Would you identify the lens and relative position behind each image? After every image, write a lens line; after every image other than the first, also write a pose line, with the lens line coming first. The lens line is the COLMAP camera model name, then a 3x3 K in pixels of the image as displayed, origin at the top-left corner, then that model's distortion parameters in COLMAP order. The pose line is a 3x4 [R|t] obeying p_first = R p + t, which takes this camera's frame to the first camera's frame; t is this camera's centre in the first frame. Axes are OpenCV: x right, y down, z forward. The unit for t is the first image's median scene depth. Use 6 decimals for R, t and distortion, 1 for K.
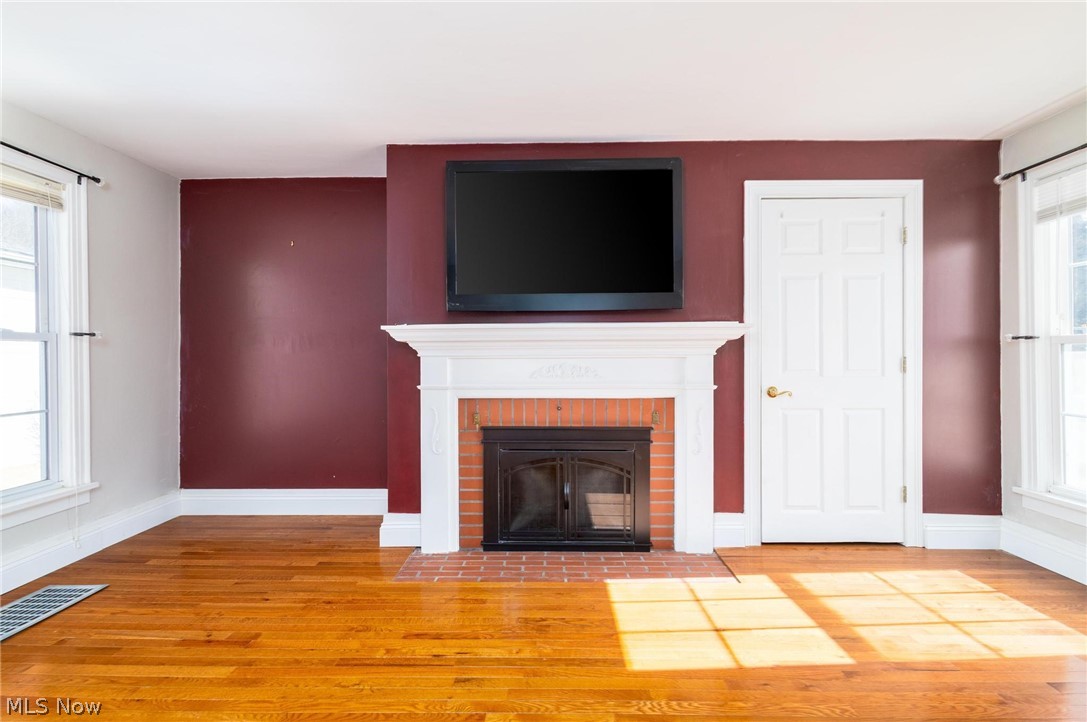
lens RADIAL K [[500.3, 0, 537.7], [0, 500.3, 354.9], [0, 0, 1]] dist [0.005182, 0.000783]
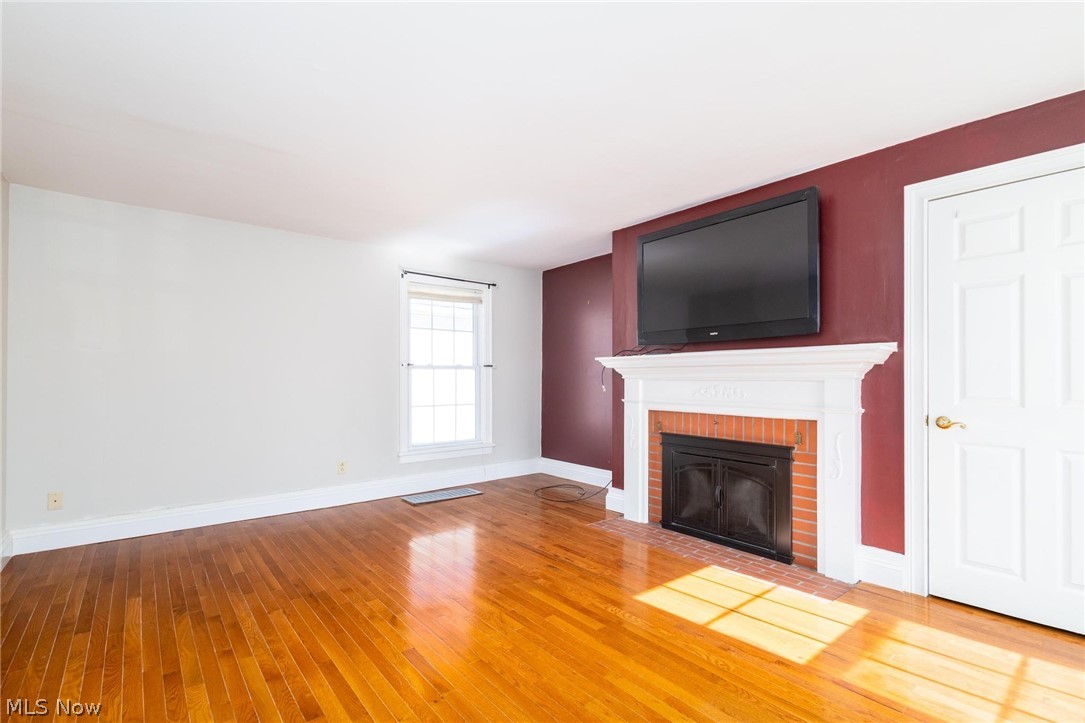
lens RADIAL K [[497.7, 0, 539.2], [0, 497.7, 369.7], [0, 0, 1]] dist [0.001443, -0.000102]
pose [[0.640355, -0.007456, -0.768043, 0.688325], [-0.002302, 0.999930, -0.011626, -0.004398], [0.768076, 0.009213, 0.640292, -0.080963]]
